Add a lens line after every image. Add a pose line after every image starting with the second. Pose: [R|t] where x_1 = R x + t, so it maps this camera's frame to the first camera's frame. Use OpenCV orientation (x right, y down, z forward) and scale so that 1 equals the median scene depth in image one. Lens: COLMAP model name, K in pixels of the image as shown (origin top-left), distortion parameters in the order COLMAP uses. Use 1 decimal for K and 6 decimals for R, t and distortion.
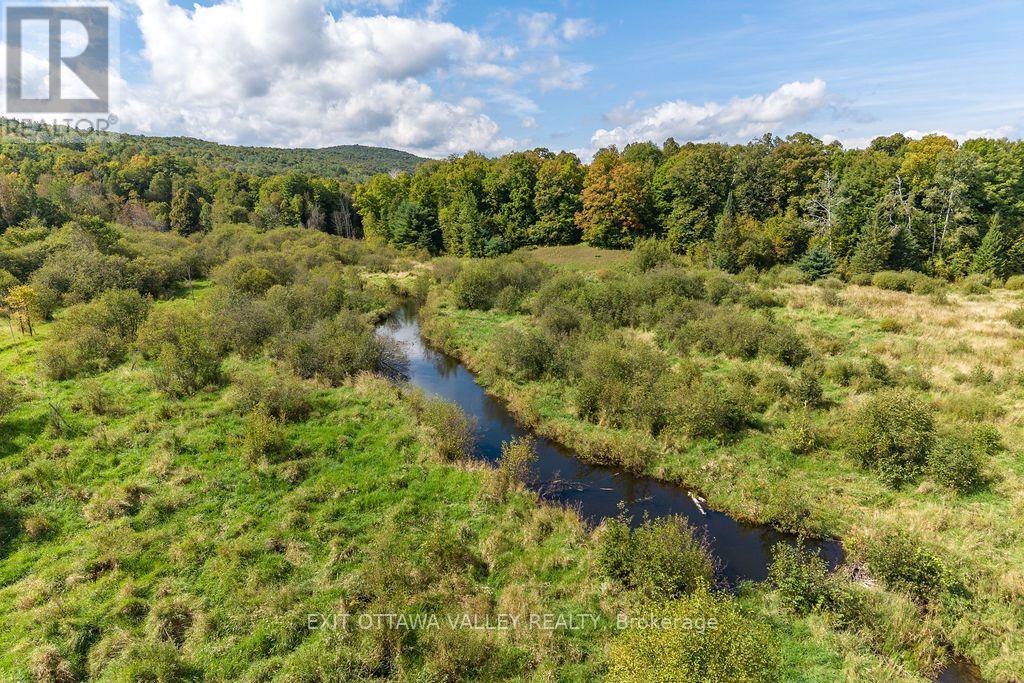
lens RADIAL K [[679.2, 0, 510.3], [0, 679.2, 388.3], [0, 0, 1]] dist [0.027922, -0.031078]
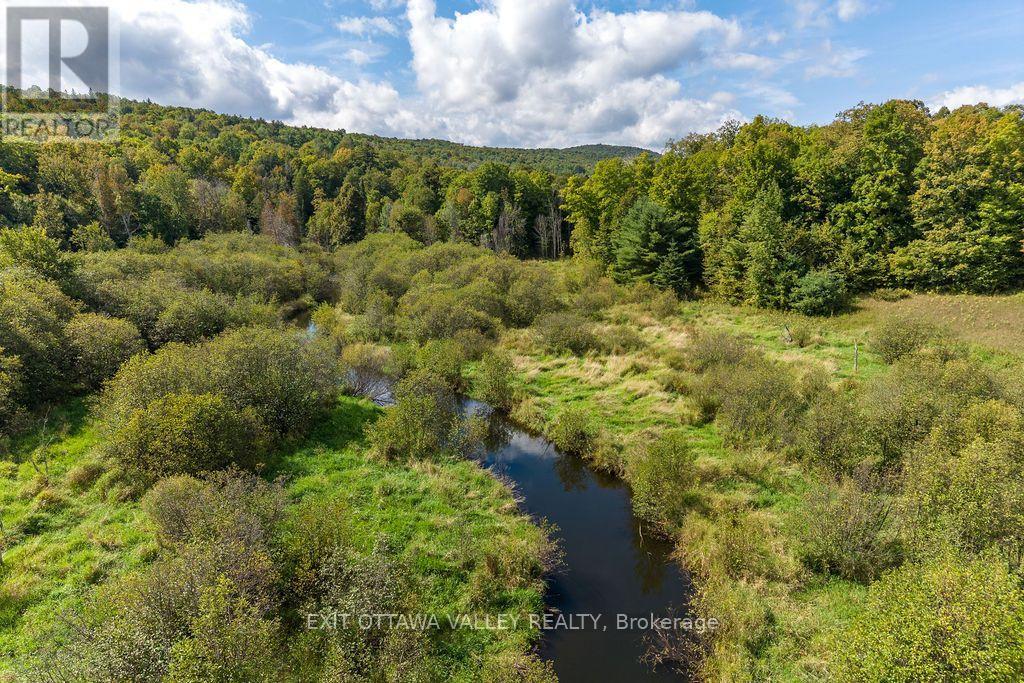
lens RADIAL K [[681.6, 0, 522.7], [0, 681.6, 371.1], [0, 0, 1]] dist [0.034940, -0.045103]
pose [[0.950352, 0.076374, -0.301660, -0.077088], [-0.083855, 0.996407, -0.011908, -0.138299], [0.299666, 0.036612, 0.953341, 0.508224]]
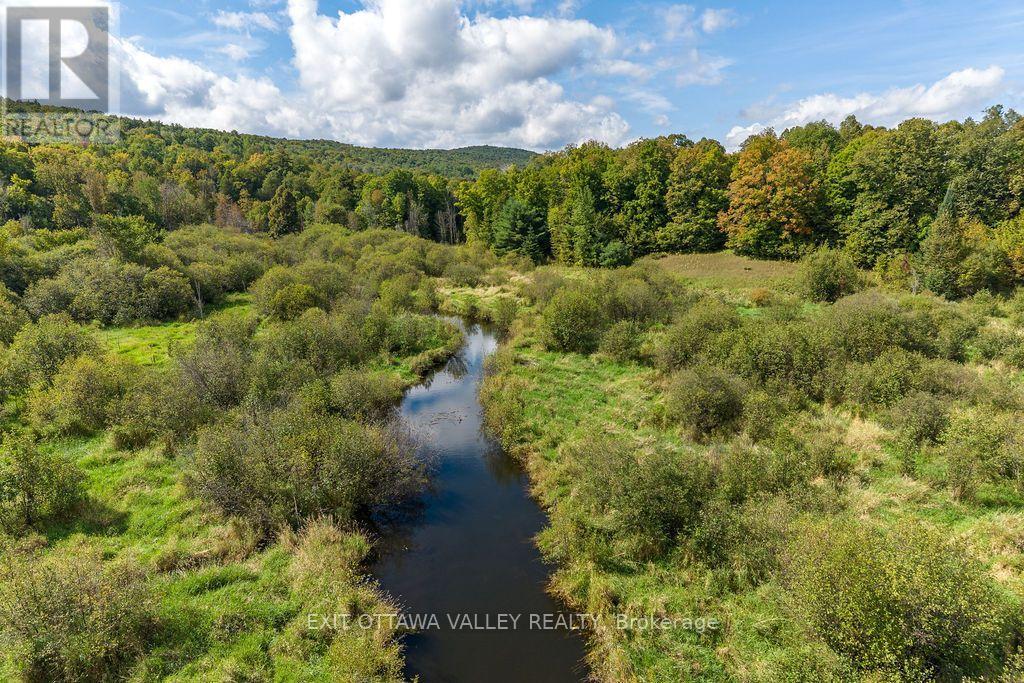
lens RADIAL K [[679.1, 0, 512.4], [0, 679.1, 389.2], [0, 0, 1]] dist [0.020363, -0.025559]
pose [[0.984564, 0.046268, -0.168801, 0.003725], [-0.046106, 0.998925, 0.004881, -0.049736], [0.168845, 0.002977, 0.985638, 0.195075]]
